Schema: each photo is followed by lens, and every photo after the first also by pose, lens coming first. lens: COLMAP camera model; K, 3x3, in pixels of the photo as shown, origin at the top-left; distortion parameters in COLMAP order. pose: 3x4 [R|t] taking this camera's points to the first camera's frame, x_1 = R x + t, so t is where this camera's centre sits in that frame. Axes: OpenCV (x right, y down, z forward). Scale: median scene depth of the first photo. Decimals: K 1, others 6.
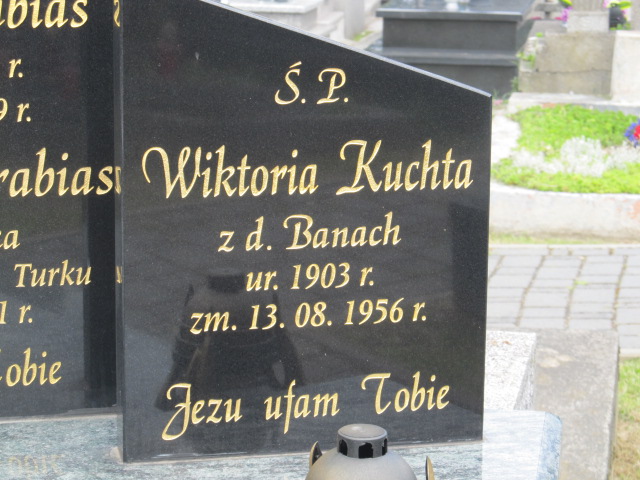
lens RADIAL K [[2045.3, 0, 320.0], [0, 2045.3, 240.0], [0, 0, 1]] dist [0.067934, 0.880428]
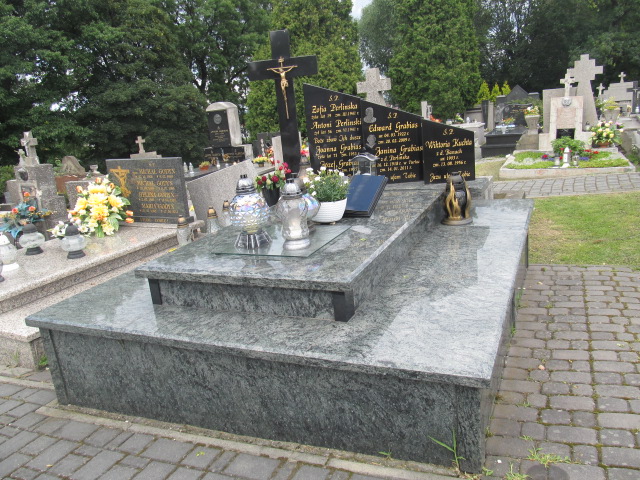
lens RADIAL K [[577.2, 0, 320.0], [0, 577.2, 240.0], [0, 0, 1]] dist [-0.004767, -0.000134]
pose [[0.961852, -0.038055, -0.270911, 0.096101], [0.049727, 0.998101, 0.036347, 0.207694], [0.269013, -0.048432, 0.961918, -1.108618]]
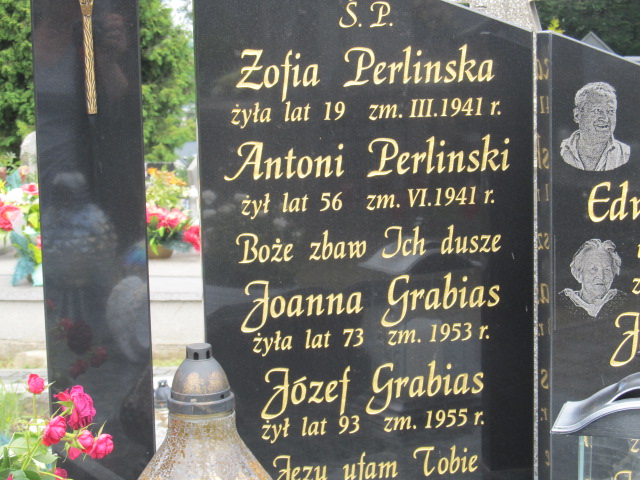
lens RADIAL K [[1479.7, 0, 320.0], [0, 1479.7, 240.0], [0, 0, 1]] dist [-0.033286, -0.079761]
pose [[0.999359, -0.026265, -0.024309, -0.426909], [0.024563, 0.997393, -0.067853, -0.029256], [0.026028, 0.067212, 0.997399, 0.054369]]
